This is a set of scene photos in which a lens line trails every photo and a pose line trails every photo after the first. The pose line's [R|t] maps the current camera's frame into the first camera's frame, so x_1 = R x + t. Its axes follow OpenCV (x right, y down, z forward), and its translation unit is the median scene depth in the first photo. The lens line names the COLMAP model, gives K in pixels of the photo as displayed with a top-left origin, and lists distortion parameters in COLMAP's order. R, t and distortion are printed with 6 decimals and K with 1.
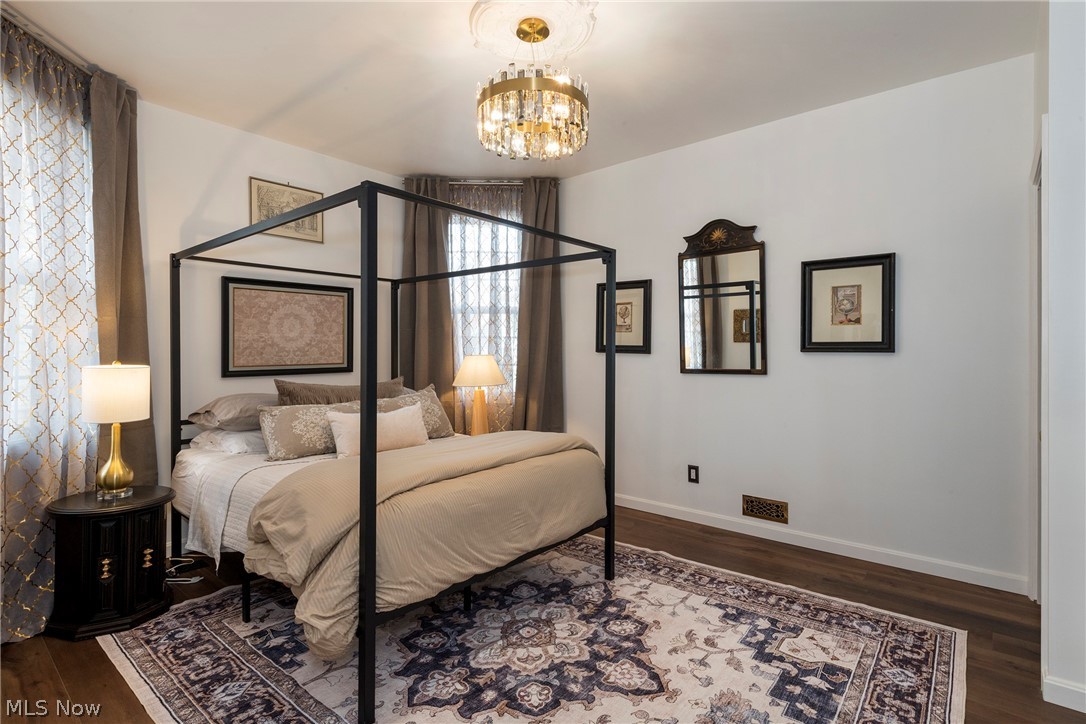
lens RADIAL K [[536.8, 0, 546.6], [0, 536.8, 355.8], [0, 0, 1]] dist [-0.002848, 0.000187]
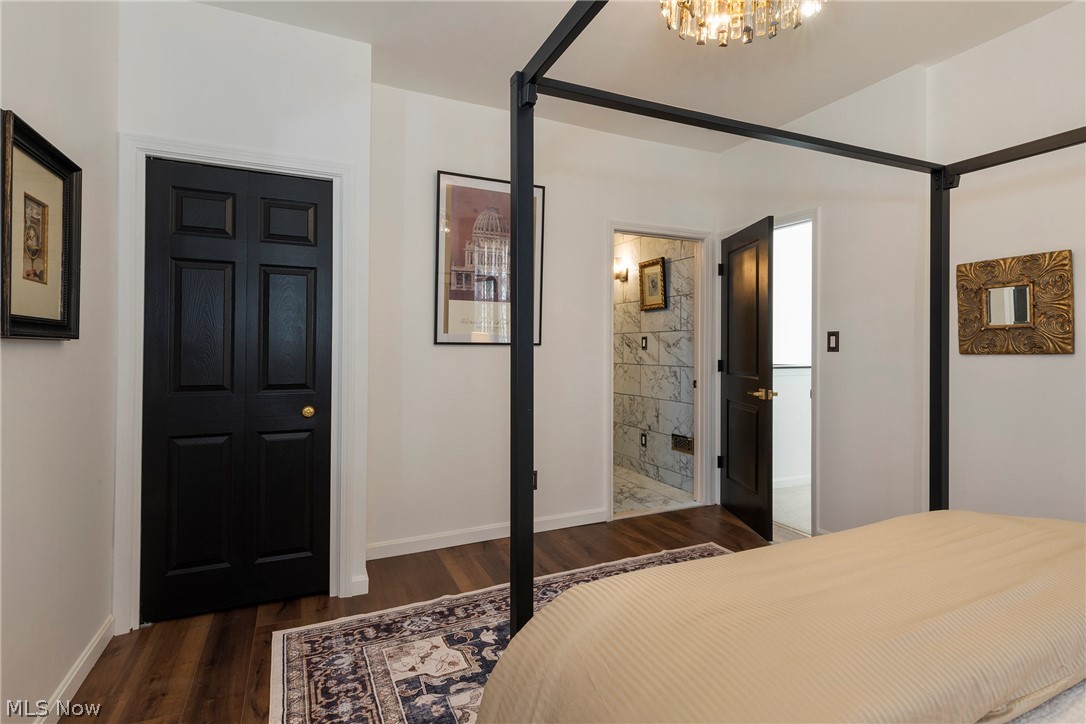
lens RADIAL K [[536.8, 0, 548.0], [0, 536.8, 355.9], [0, 0, 1]] dist [-0.002848, 0.000187]
pose [[-0.907119, 0.001449, 0.420872, -0.077036], [0.004367, 0.999973, 0.005968, 0.011852], [-0.420852, 0.007252, -0.907100, 1.743161]]
